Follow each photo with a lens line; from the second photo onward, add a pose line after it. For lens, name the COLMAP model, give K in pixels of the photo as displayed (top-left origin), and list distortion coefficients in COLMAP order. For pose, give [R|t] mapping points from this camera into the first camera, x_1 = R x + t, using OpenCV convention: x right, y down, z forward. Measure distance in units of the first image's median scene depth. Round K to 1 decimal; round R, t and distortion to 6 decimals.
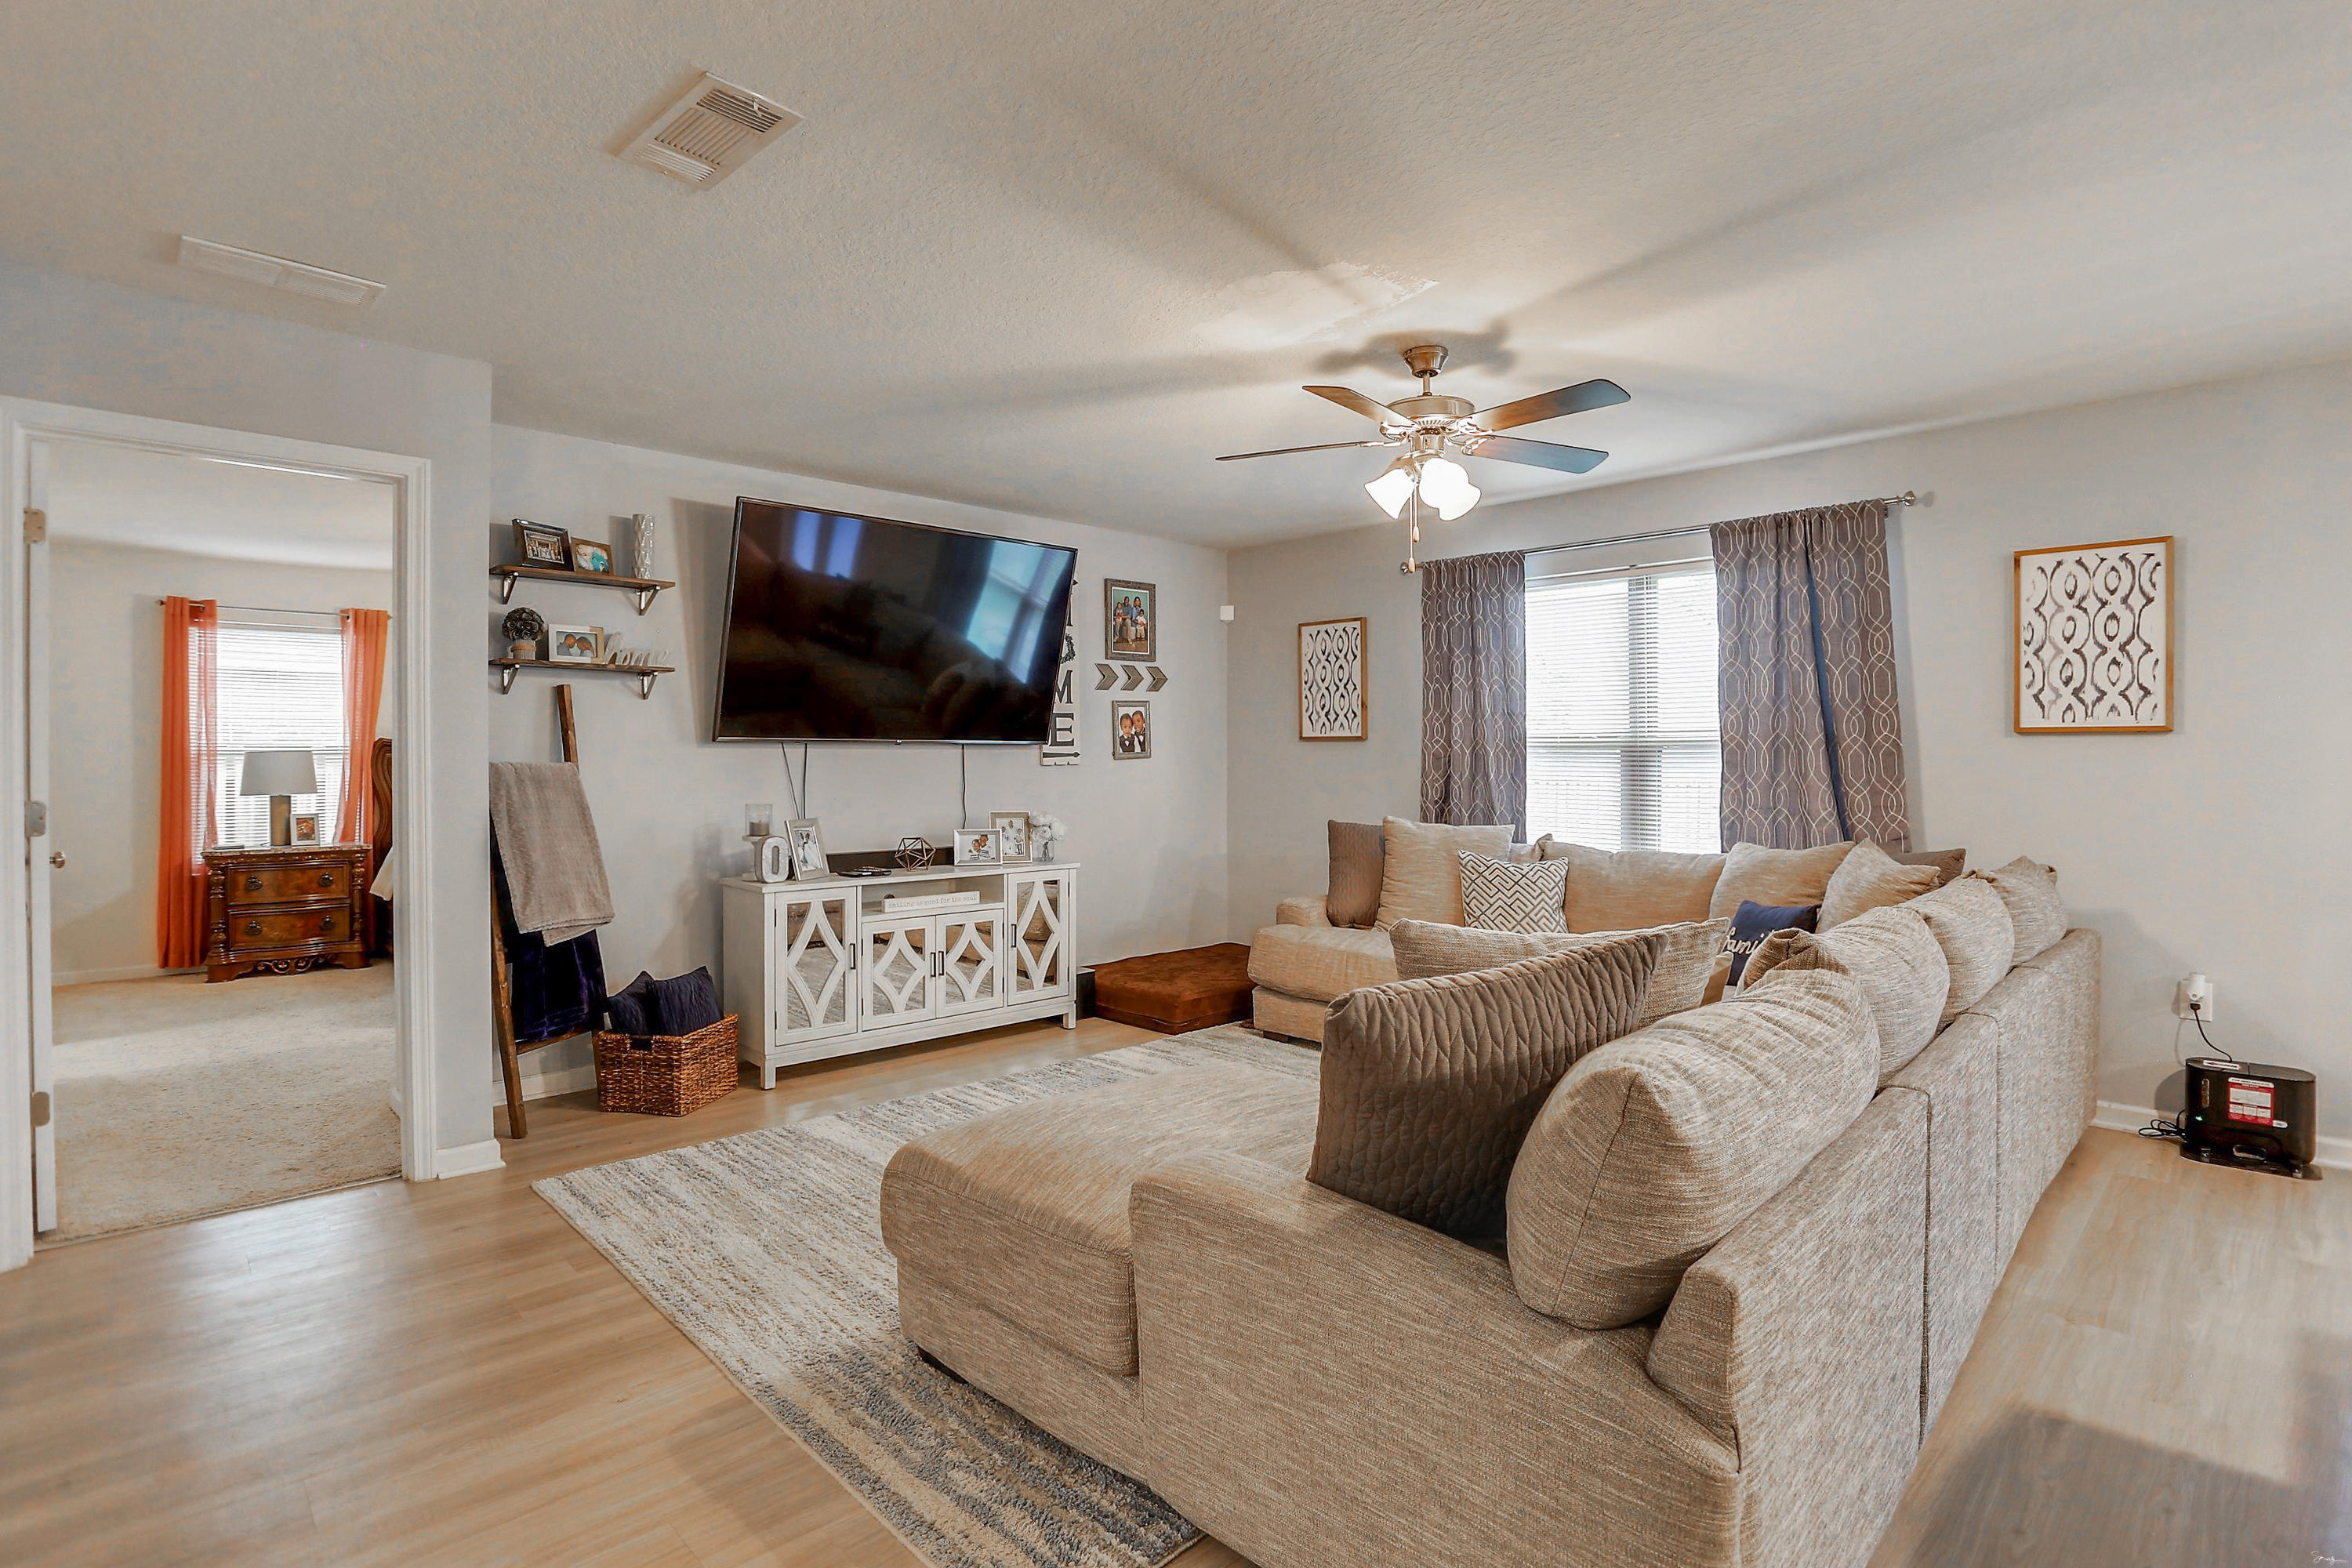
lens RADIAL K [[1160.3, 0, 1175.8], [0, 1160.3, 749.1], [0, 0, 1]] dist [-0.044018, 0.011244]
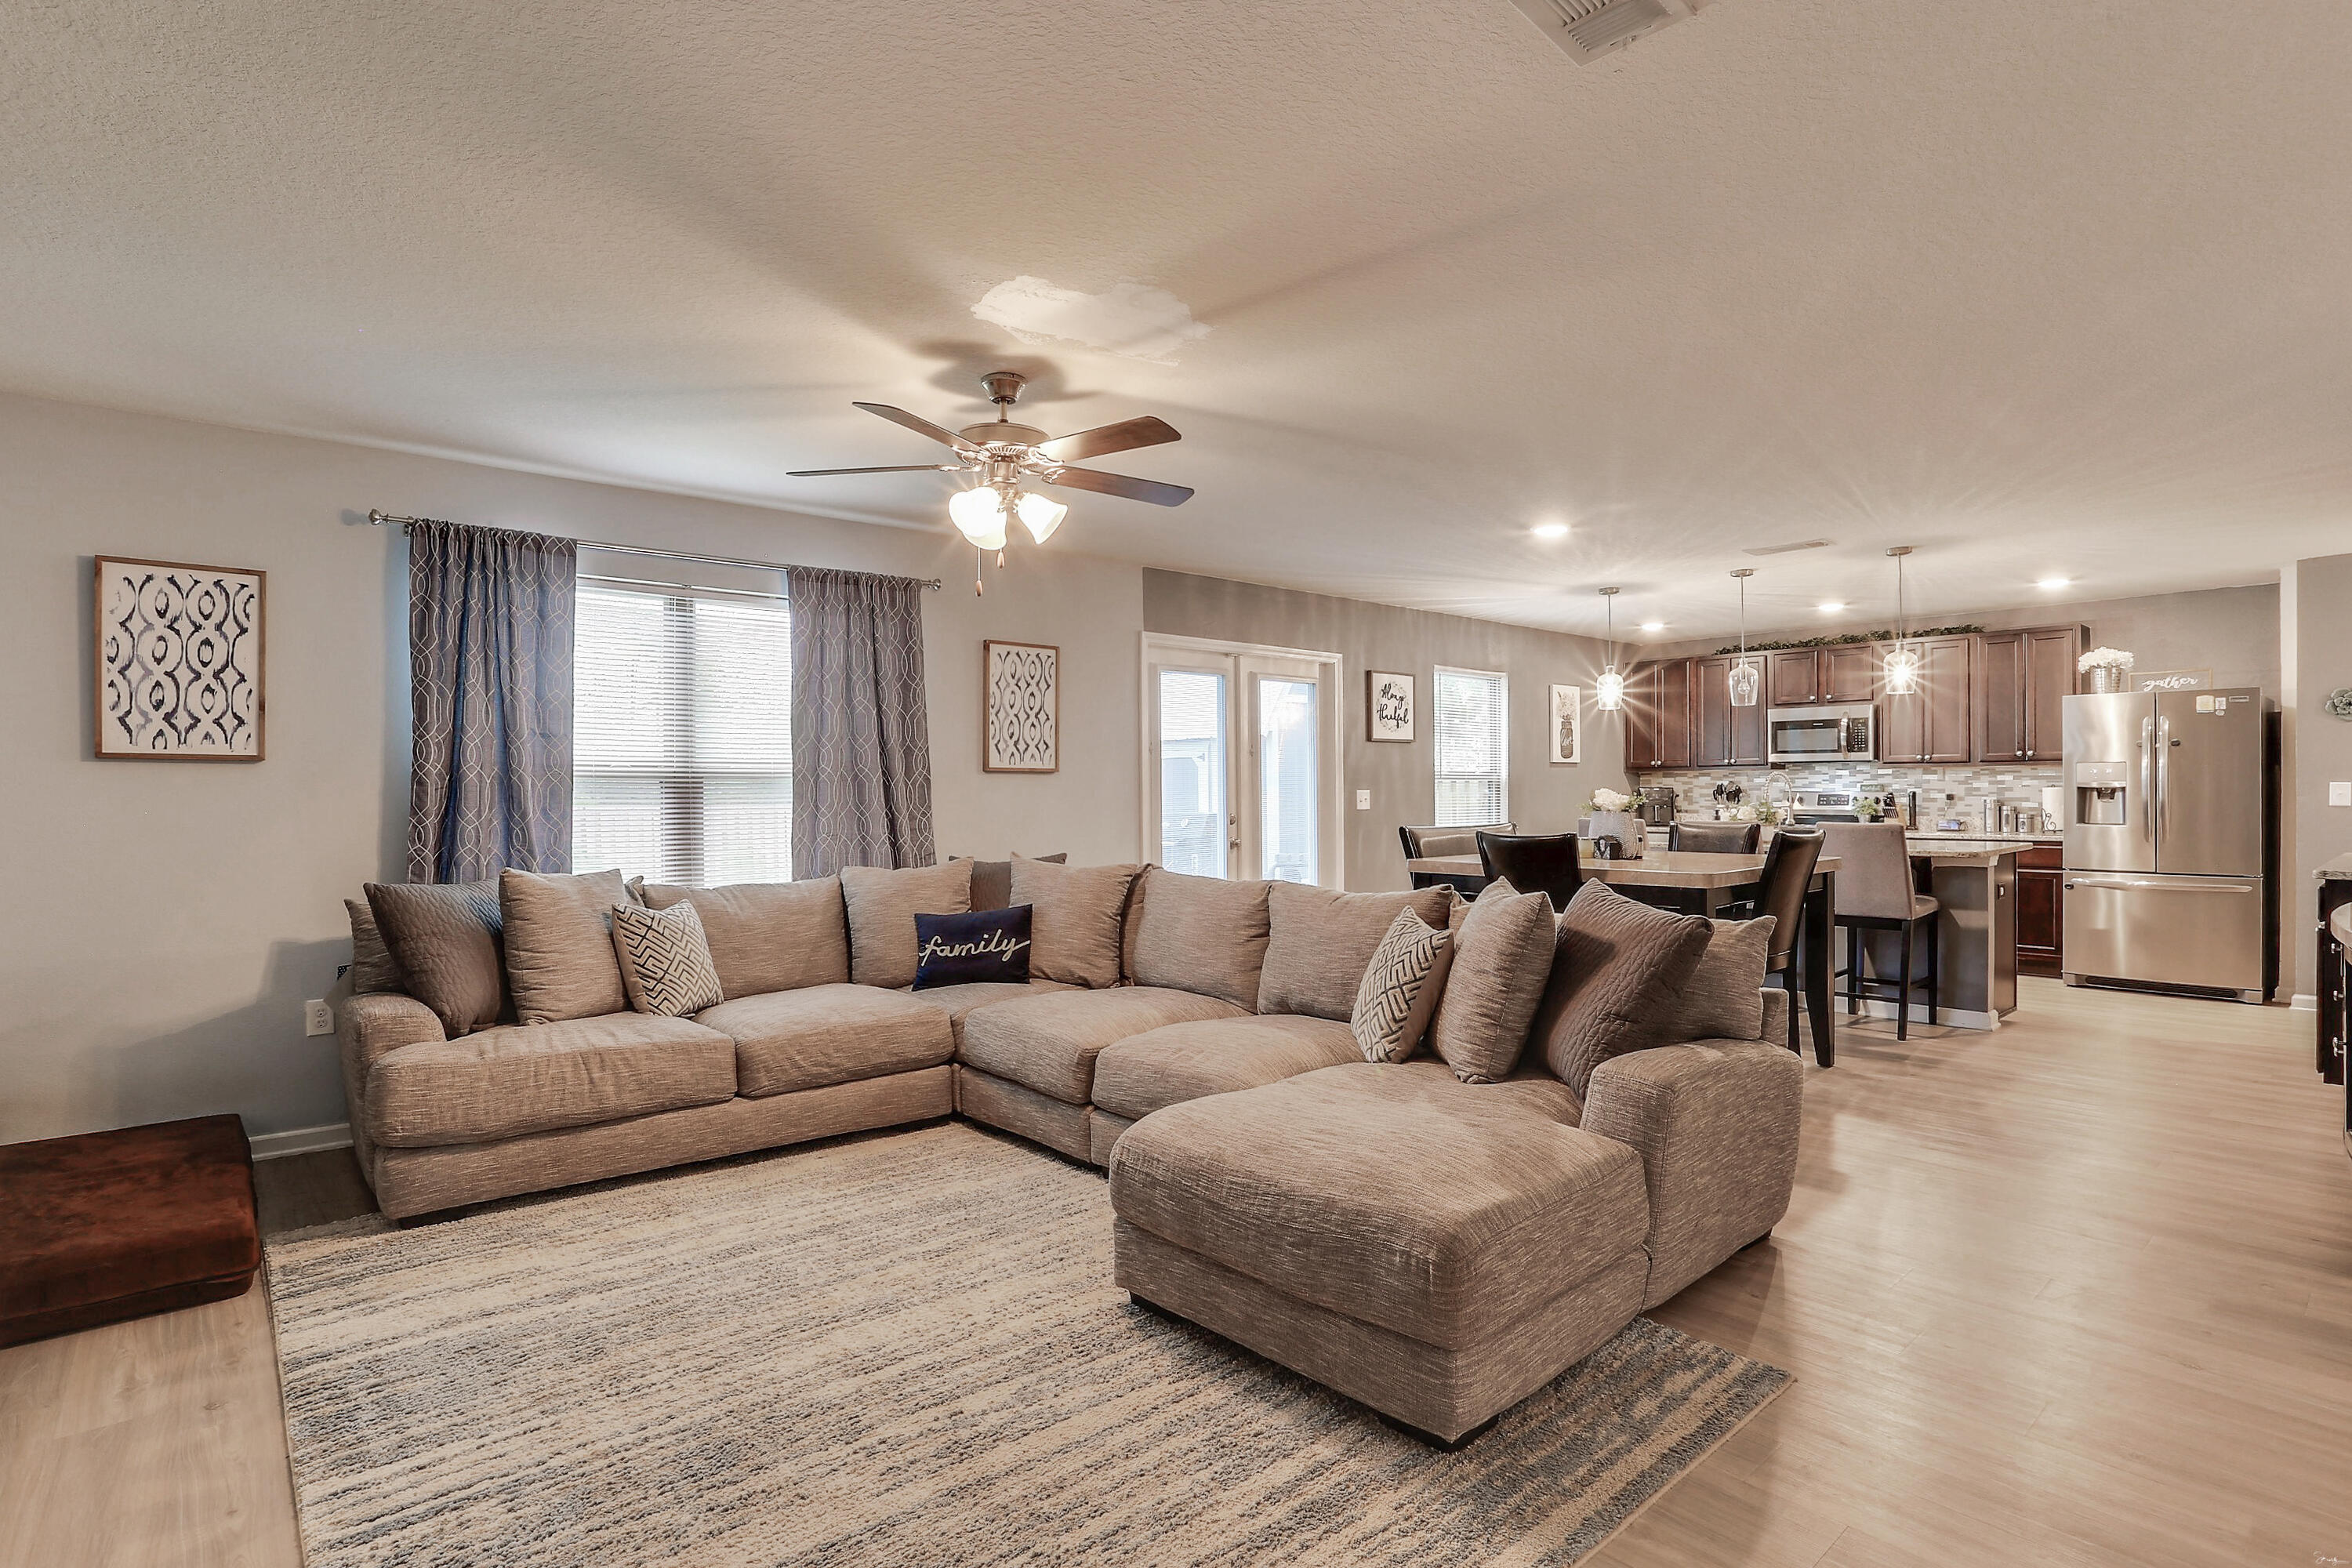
lens RADIAL K [[1160.3, 0, 1183.6], [0, 1160.3, 800.2], [0, 0, 1]] dist [-0.044018, 0.011244]
pose [[0.049581, -0.011696, 0.998702, -0.106243], [-0.008349, 0.999892, 0.012124, 0.000420], [-0.998735, -0.008939, 0.049478, 0.110046]]
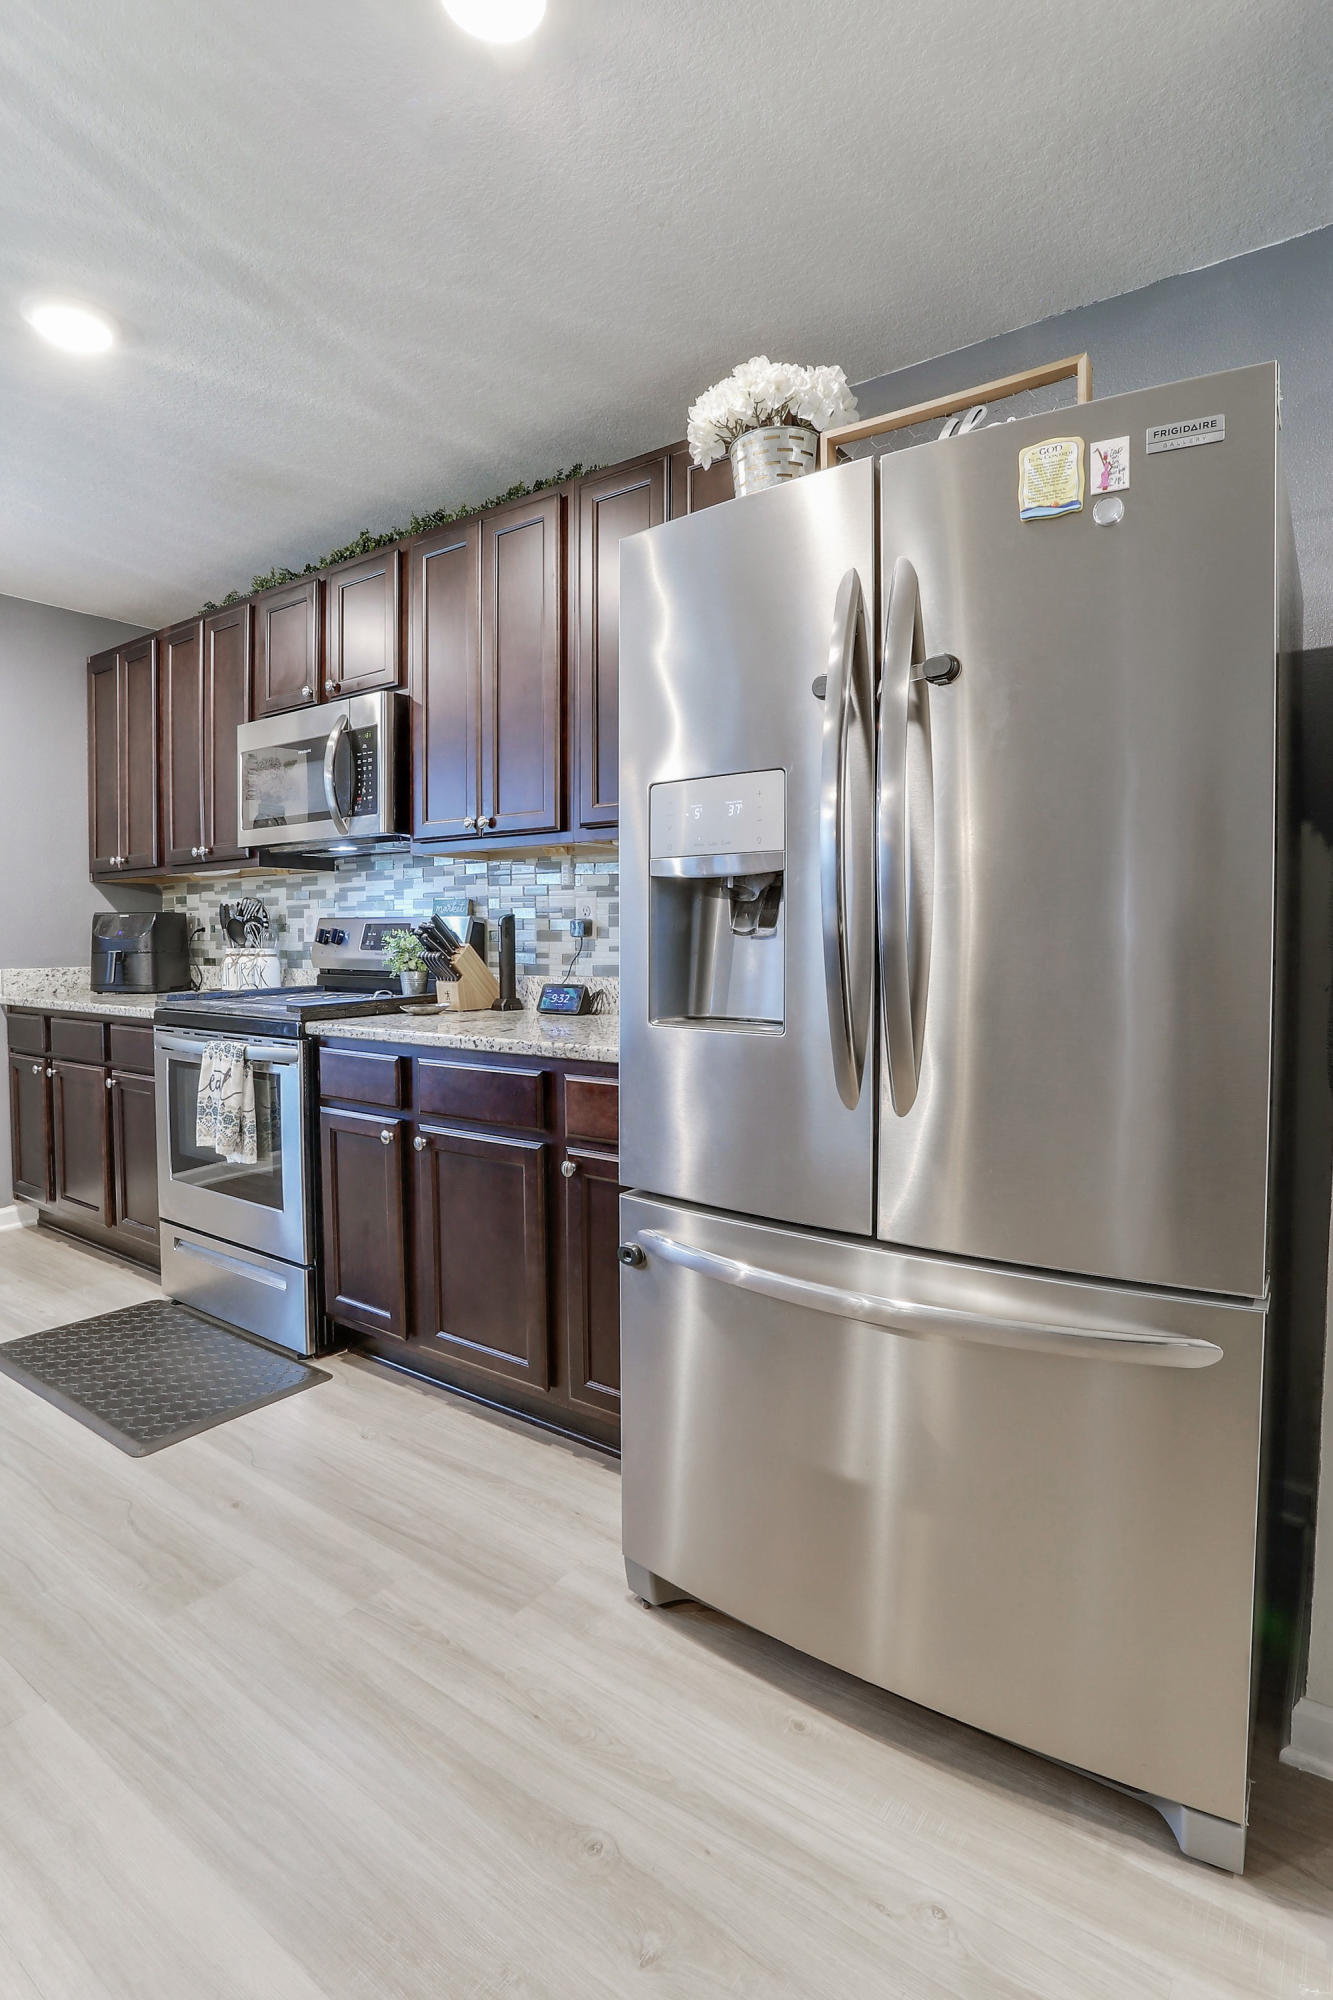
lens RADIAL K [[986.6, 0, 637.4], [0, 986.6, 959.0], [0, 0, 1]] dist [-0.044018, 0.011244]
pose [[-0.150486, -0.024724, 0.988303, 0.115850], [-0.007573, 0.999687, 0.023856, 0.002428], [-0.988583, -0.003894, -0.150626, -0.080127]]
